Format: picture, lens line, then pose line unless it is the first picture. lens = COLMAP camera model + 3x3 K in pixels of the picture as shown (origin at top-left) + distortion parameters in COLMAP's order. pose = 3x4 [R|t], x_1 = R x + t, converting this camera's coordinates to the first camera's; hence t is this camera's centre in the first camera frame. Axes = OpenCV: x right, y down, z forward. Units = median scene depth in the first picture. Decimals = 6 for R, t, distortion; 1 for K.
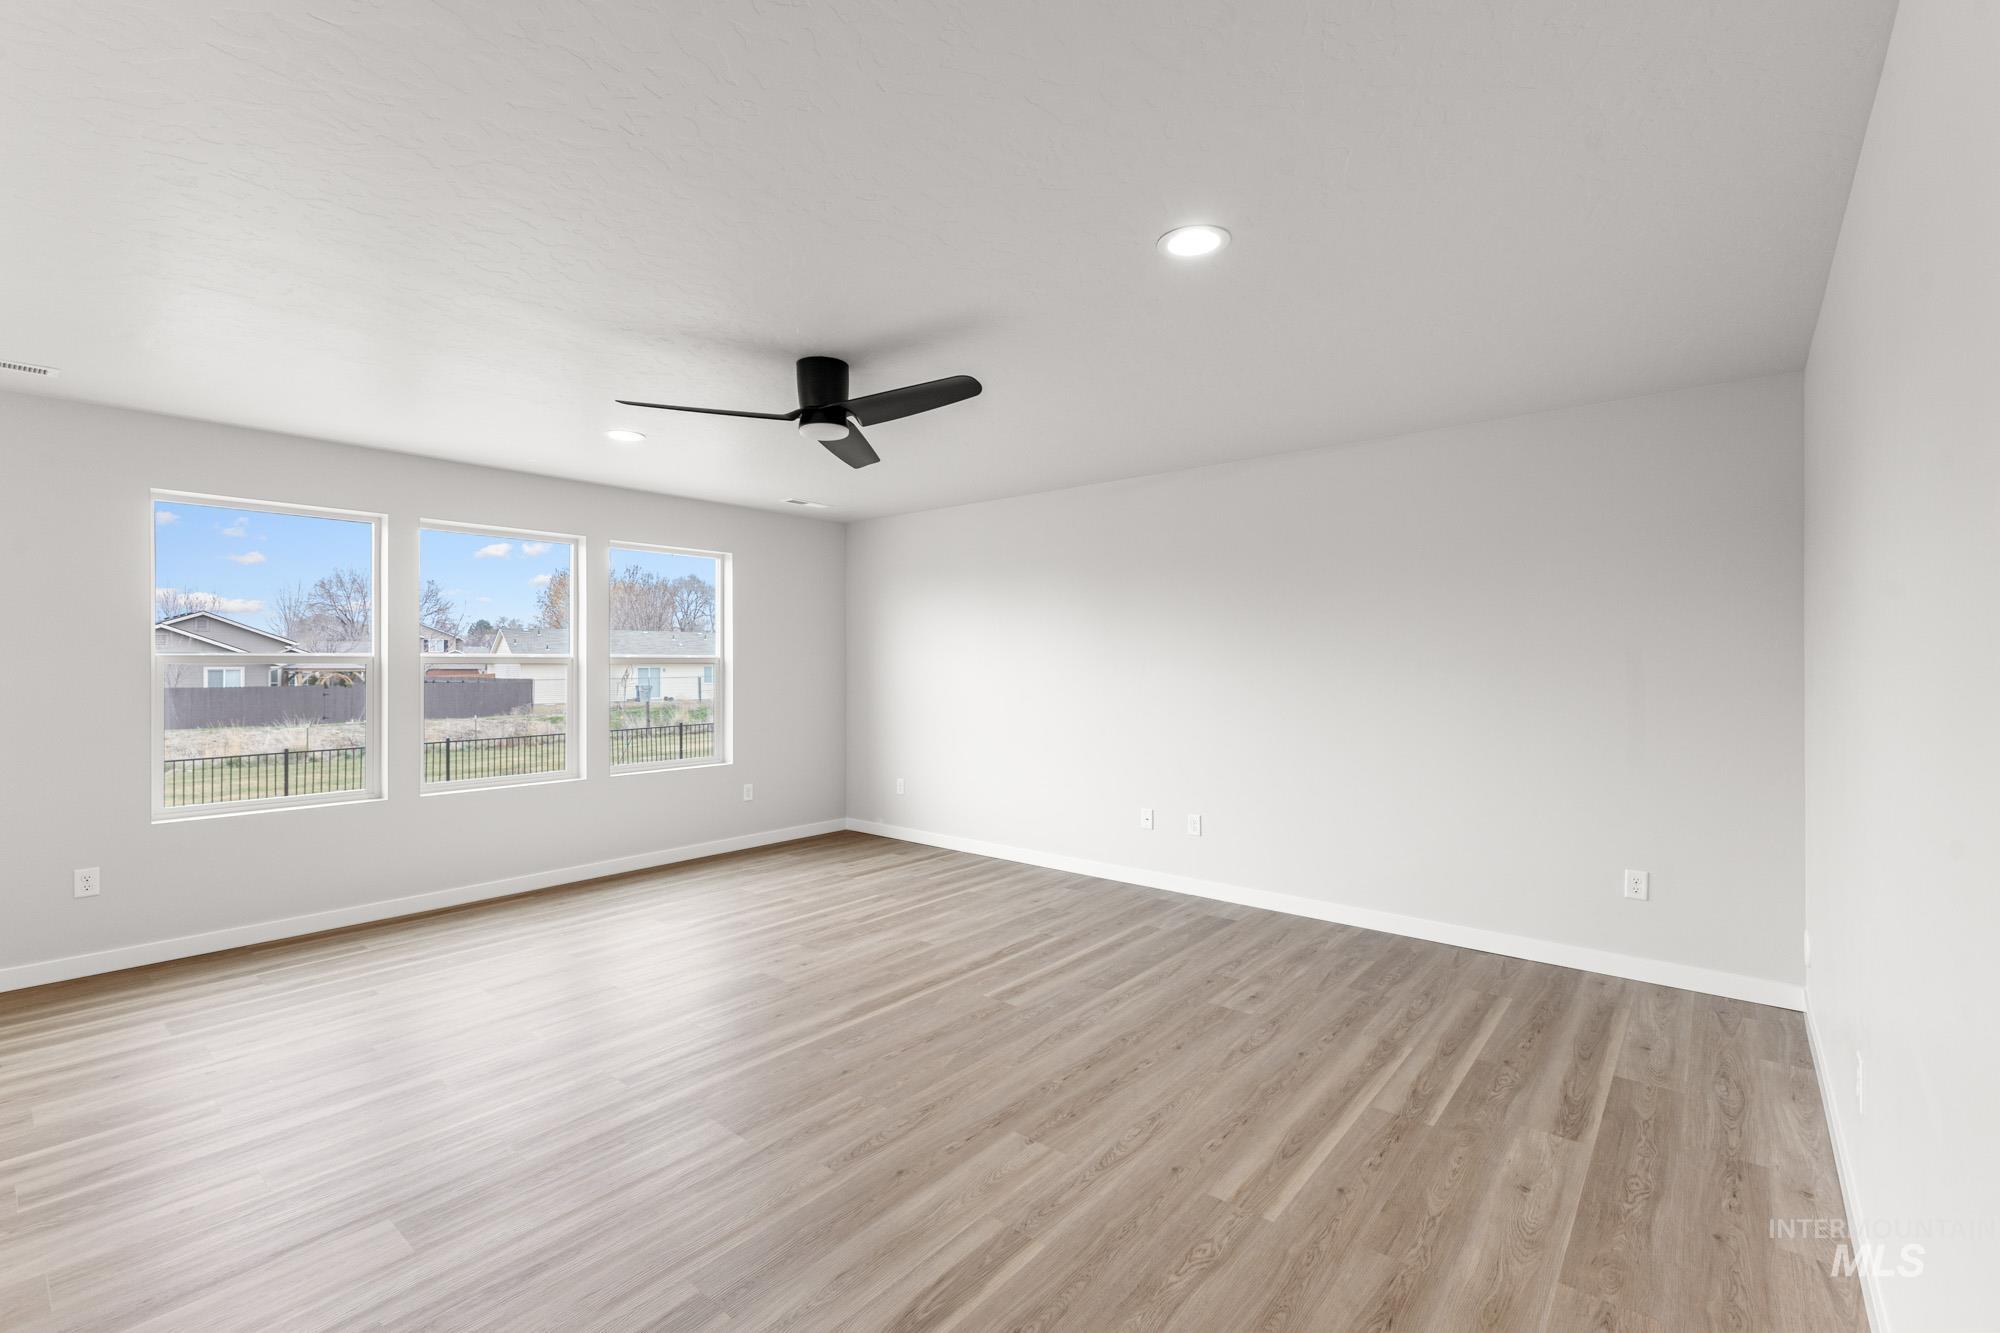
lens RADIAL K [[866.9, 0, 994.5], [0, 866.9, 670.7], [0, 0, 1]] dist [0.008132, -0.000157]
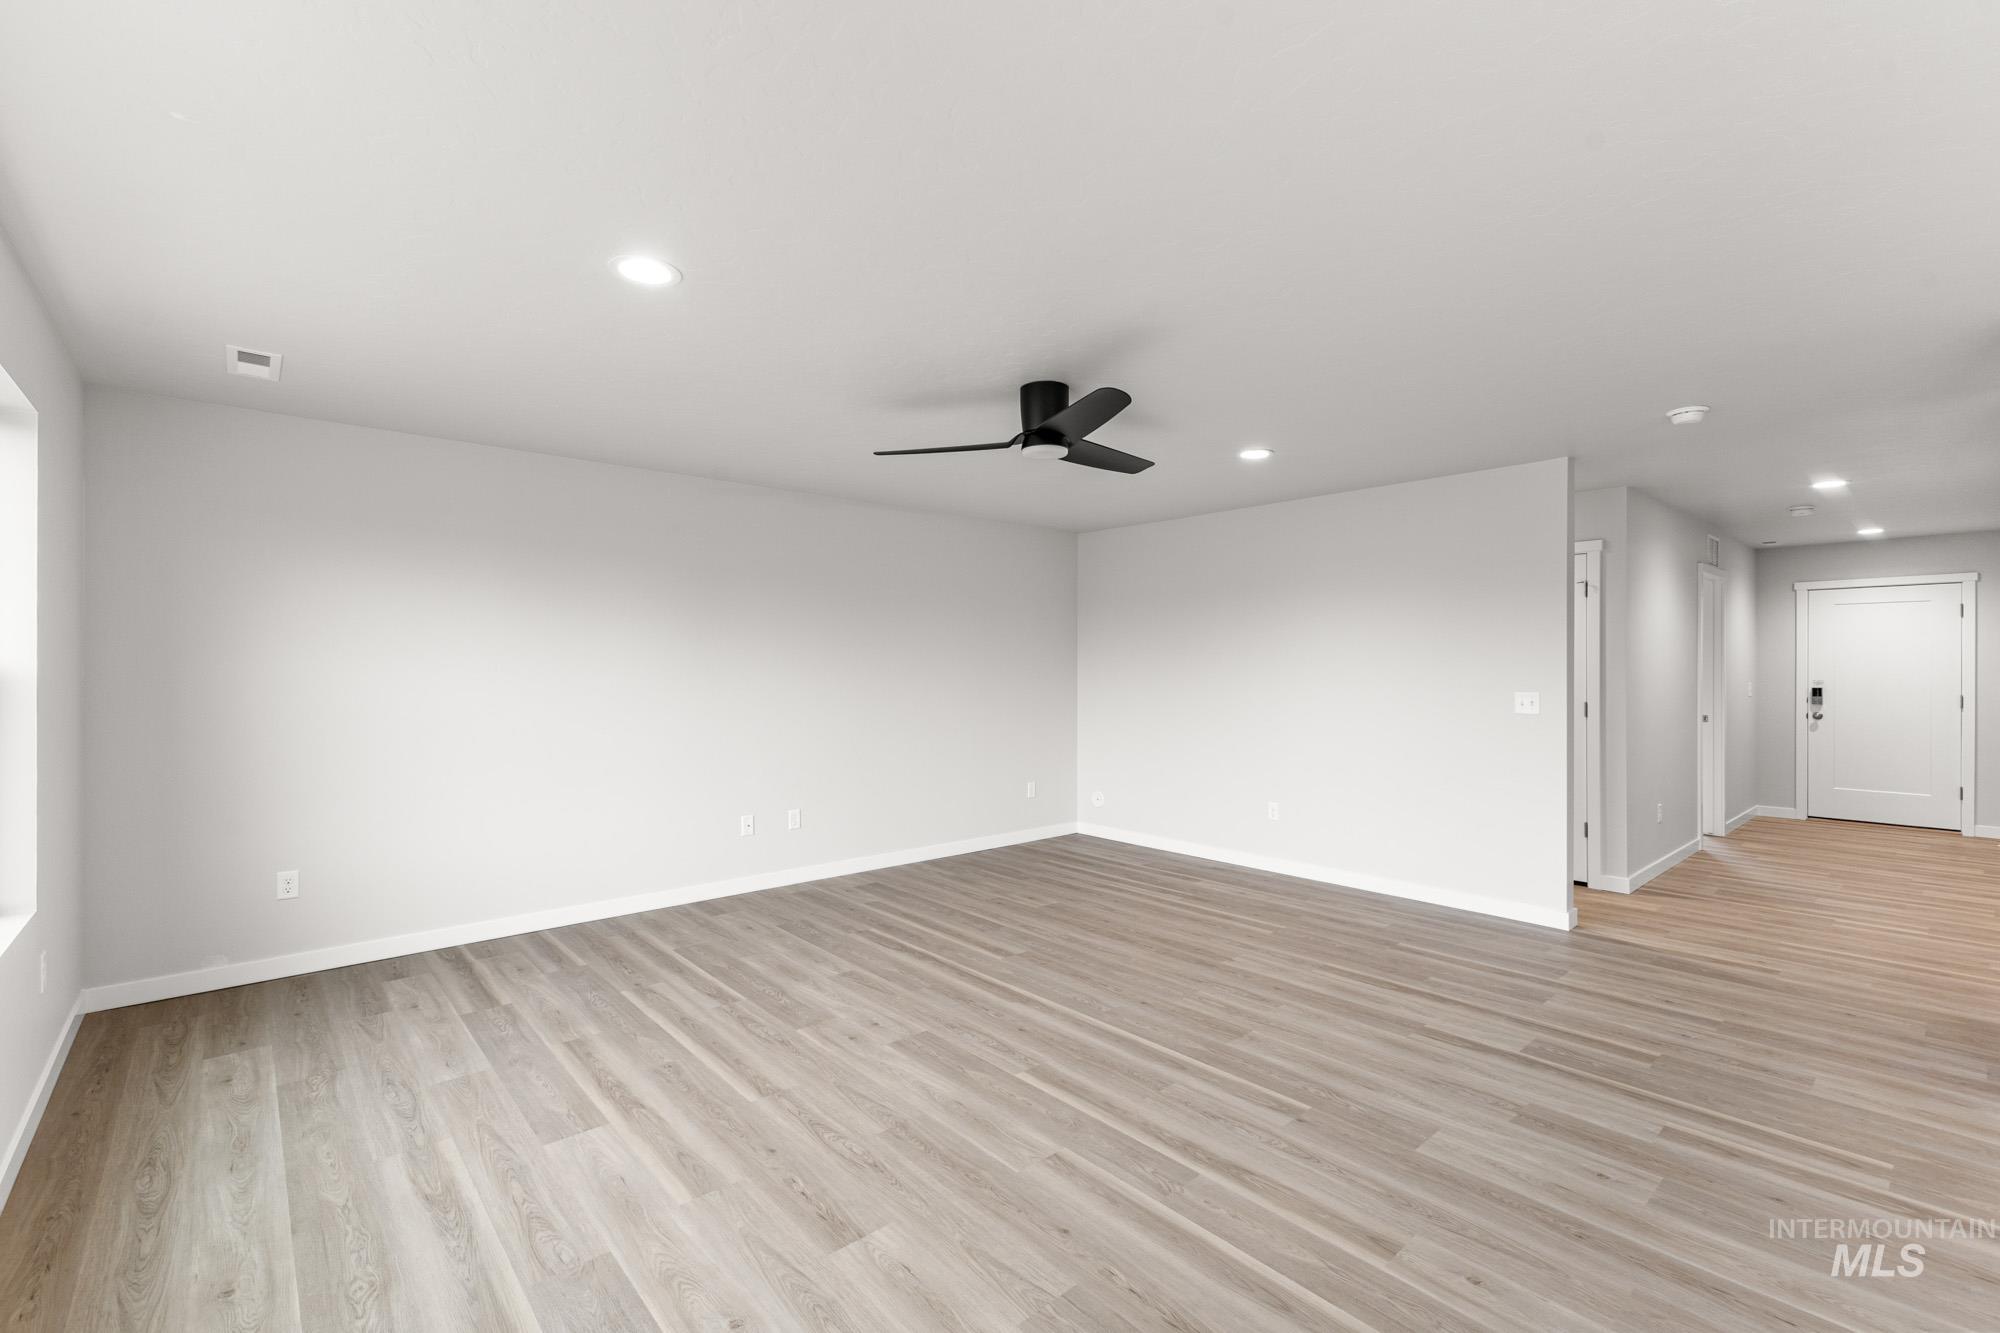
lens RADIAL K [[866.9, 0, 994.5], [0, 866.9, 670.7], [0, 0, 1]] dist [0.008132, -0.000157]
pose [[0.151297, -0.001672, 0.988487, -1.001259], [0.009343, 0.999956, 0.000261, -0.011122], [-0.988444, 0.009196, 0.151306, 0.712313]]
